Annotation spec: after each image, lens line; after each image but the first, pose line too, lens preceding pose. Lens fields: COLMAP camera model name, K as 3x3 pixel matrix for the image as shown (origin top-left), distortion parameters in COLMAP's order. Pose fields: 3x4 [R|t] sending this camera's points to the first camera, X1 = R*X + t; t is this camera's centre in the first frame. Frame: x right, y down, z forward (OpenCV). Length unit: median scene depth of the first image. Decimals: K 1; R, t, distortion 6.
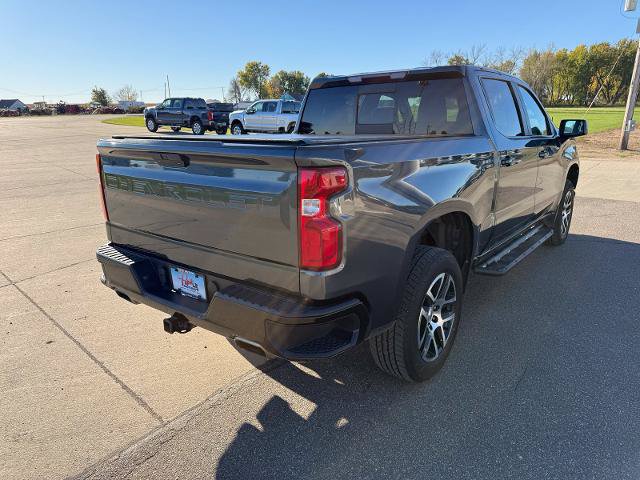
lens RADIAL K [[460.2, 0, 315.7], [0, 460.2, 240.8], [0, 0, 1]] dist [0.009039, -0.023007]
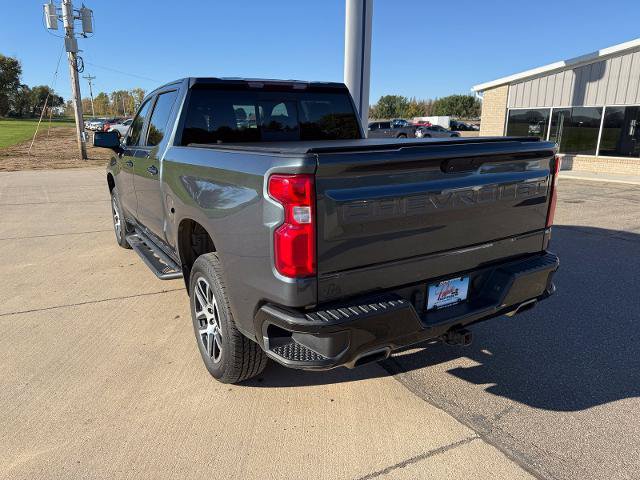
lens RADIAL K [[460.2, 0, 316.4], [0, 460.2, 243.1], [0, 0, 1]] dist [0.009039, -0.023007]
pose [[0.323170, -0.219275, 0.920587, -1.192617], [0.240683, 0.959842, 0.144134, -0.206405], [-0.915223, 0.174990, 0.362968, 0.861096]]
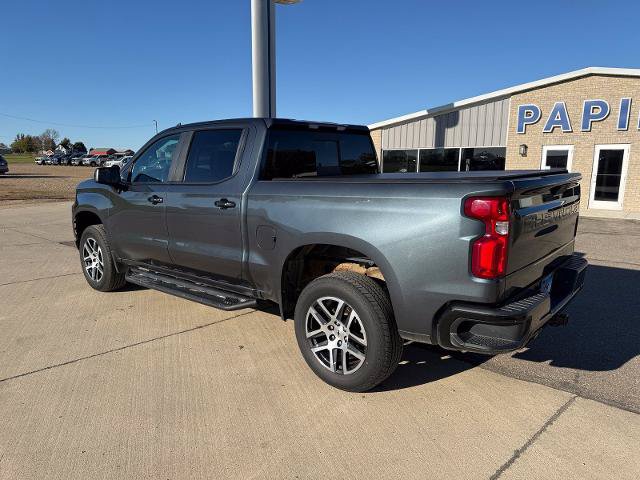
lens RADIAL K [[460.2, 0, 315.8], [0, 460.2, 240.7], [0, 0, 1]] dist [0.009039, -0.023007]
pose [[0.008300, -0.148823, 0.988829, -1.457400], [0.258250, 0.955636, 0.141659, -0.356111], [-0.966042, 0.254189, 0.046366, 1.472110]]
